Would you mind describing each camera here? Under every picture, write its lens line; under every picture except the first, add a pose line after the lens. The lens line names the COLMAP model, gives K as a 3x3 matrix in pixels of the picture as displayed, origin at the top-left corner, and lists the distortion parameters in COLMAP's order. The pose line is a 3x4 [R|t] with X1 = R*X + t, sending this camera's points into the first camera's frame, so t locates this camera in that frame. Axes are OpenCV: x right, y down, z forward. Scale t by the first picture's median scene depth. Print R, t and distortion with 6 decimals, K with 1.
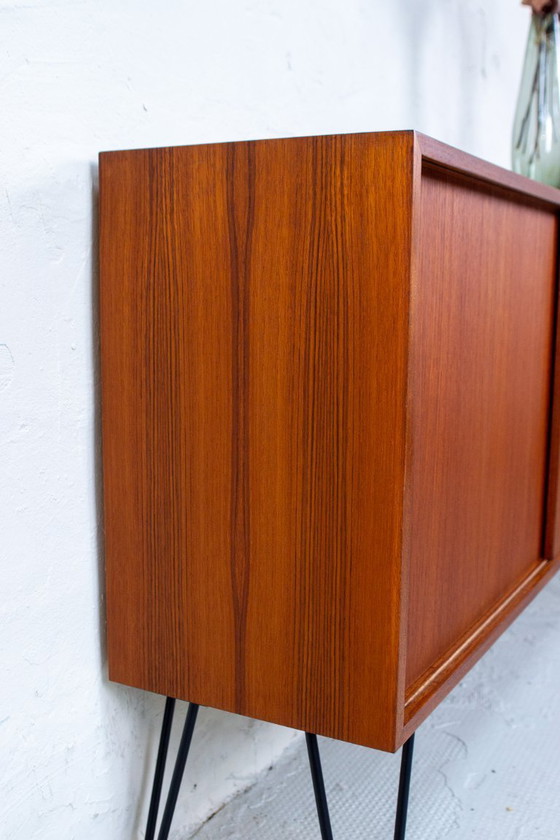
lens RADIAL K [[961.5, 0, 280.0], [0, 961.5, 420.0], [0, 0, 1]] dist [-0.074566, 0.019257]
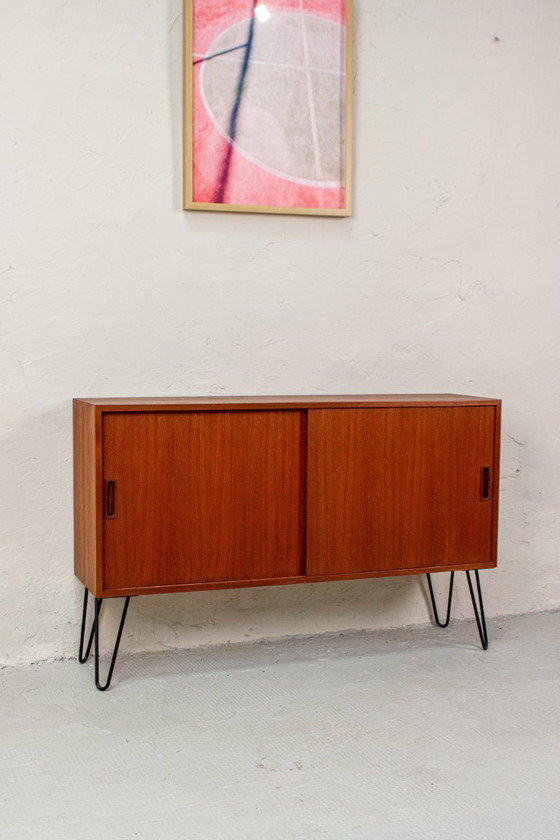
lens RADIAL K [[1099.4, 0, 264.2], [0, 1099.4, 417.9], [0, 0, 1]] dist [-0.047071, 0.002016]
pose [[0.757562, 0.045585, -0.651169, 2.421033], [-0.094393, 0.994724, -0.040180, -0.122435], [0.645902, 0.091904, 0.757868, -1.207980]]
